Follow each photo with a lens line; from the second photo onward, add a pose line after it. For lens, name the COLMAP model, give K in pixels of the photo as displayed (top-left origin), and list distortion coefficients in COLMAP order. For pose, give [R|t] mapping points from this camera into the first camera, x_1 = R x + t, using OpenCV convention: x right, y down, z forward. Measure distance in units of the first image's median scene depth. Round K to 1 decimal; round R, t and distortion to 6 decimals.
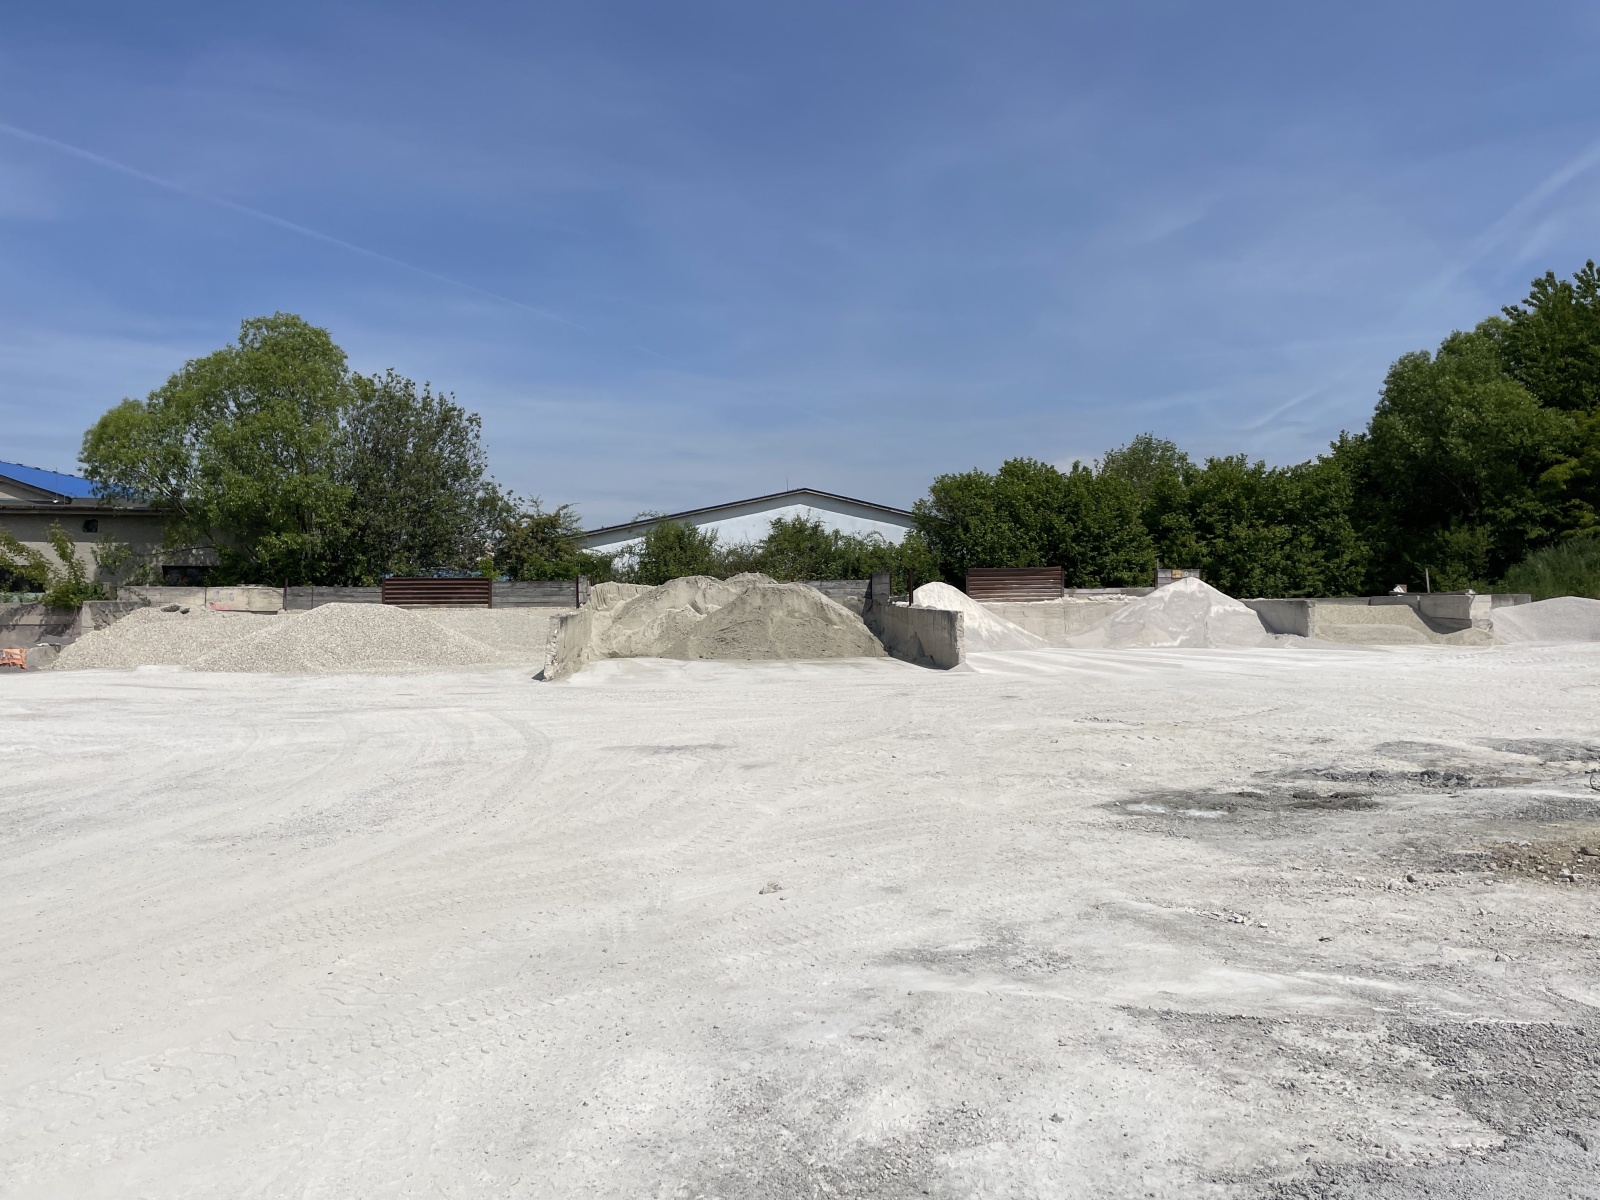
lens RADIAL K [[1215.7, 0, 800.0], [0, 1215.7, 600.0], [0, 0, 1]] dist [0.125555, -0.179425]
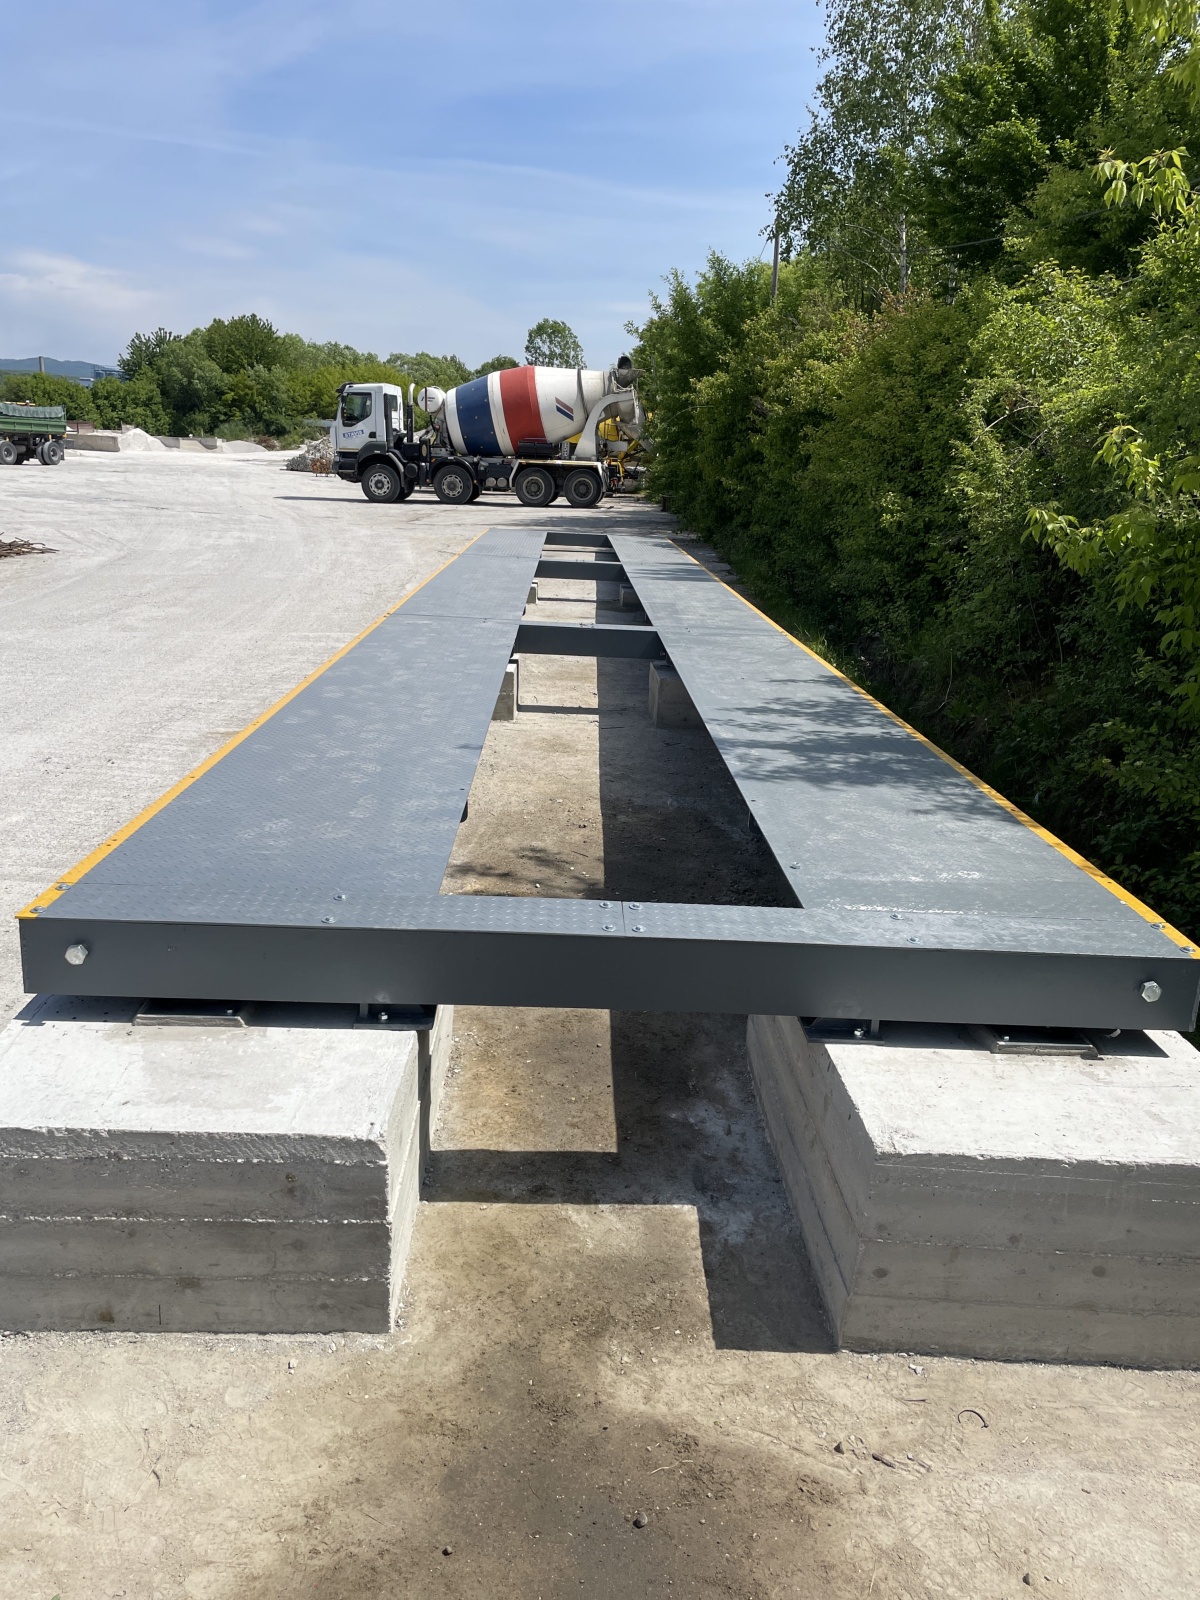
lens RADIAL K [[1215.7, 0, 600.0], [0, 1215.7, 800.0], [0, 0, 1]] dist [0.125555, -0.179425]
pose [[0.623346, -0.176896, 0.761674, -1.252047], [-0.041377, 0.965248, 0.258038, 0.027547], [-0.780850, -0.192363, 0.594365, -1.628473]]
